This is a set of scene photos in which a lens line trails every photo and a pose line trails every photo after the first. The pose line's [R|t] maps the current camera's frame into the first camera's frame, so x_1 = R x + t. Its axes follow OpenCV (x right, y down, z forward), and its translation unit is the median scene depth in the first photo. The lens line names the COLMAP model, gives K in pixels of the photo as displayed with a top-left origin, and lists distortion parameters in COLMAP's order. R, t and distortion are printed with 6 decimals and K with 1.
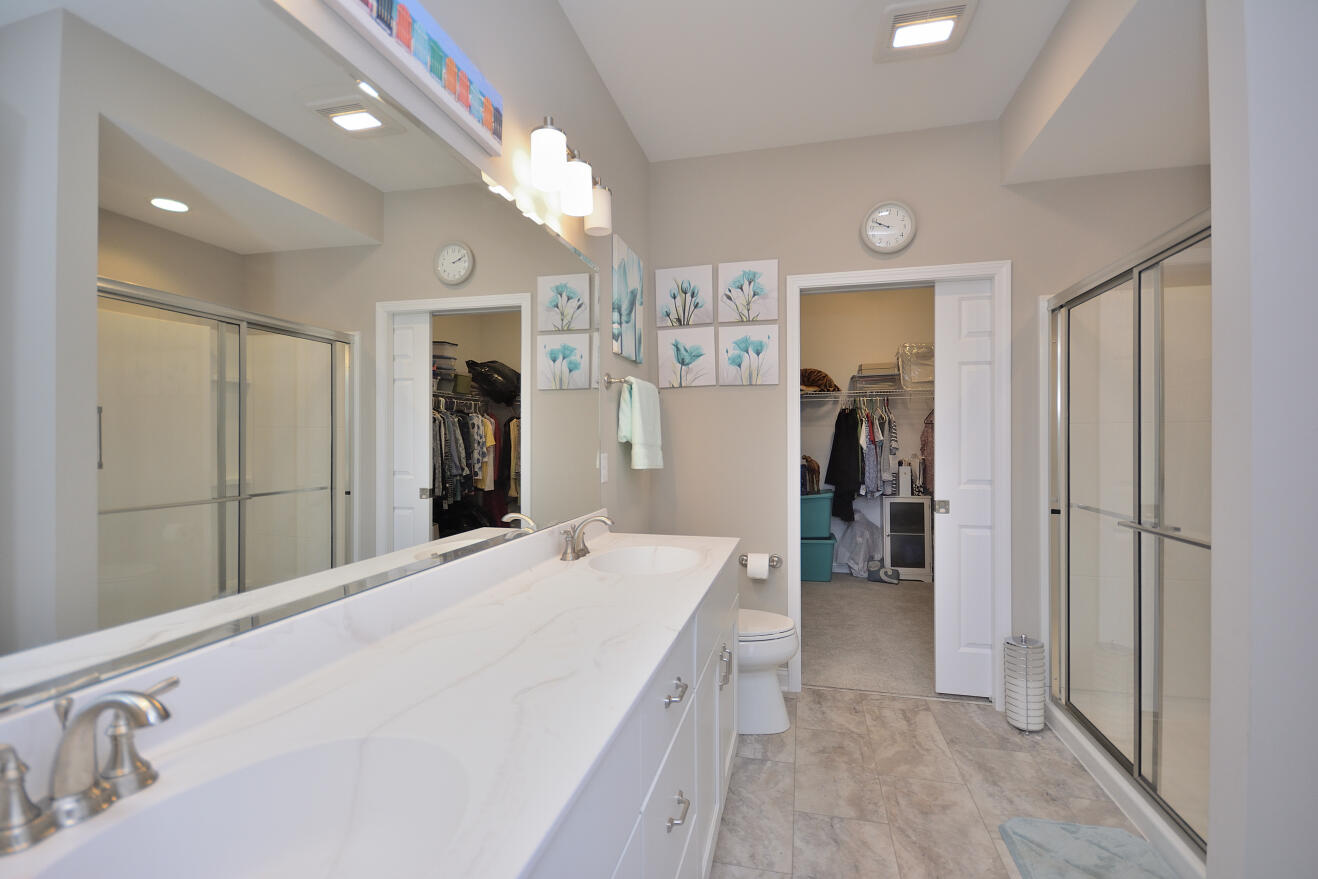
lens RADIAL K [[582.5, 0, 657.7], [0, 582.5, 443.1], [0, 0, 1]] dist [0.001977, -0.000141]
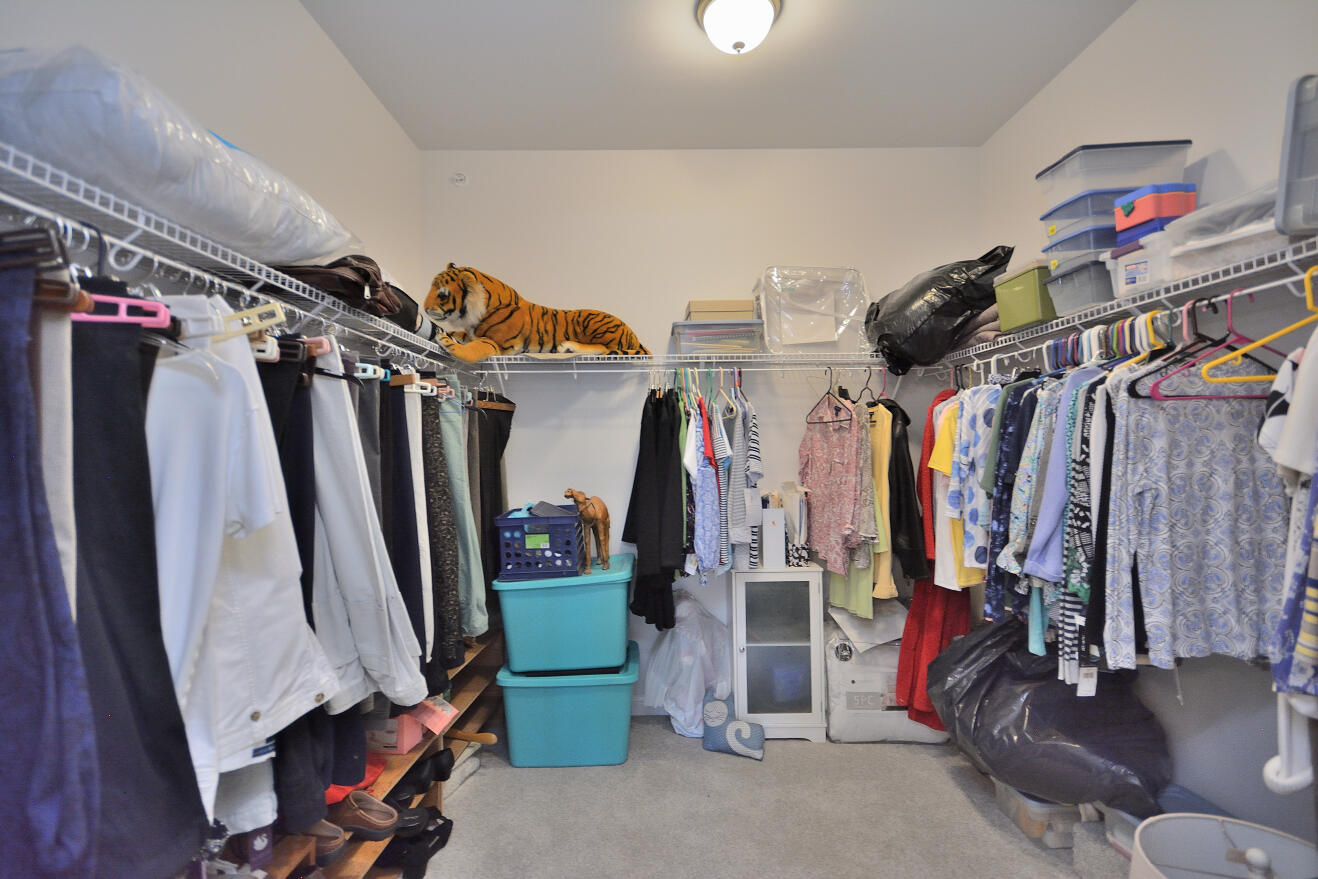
lens RADIAL K [[582.5, 0, 657.7], [0, 582.5, 443.1], [0, 0, 1]] dist [0.001977, -0.000141]
pose [[0.969535, -0.000704, 0.244951, 0.206458], [0.002962, 0.999956, -0.008847, -0.011477], [-0.244934, 0.009303, 0.969495, 0.539865]]
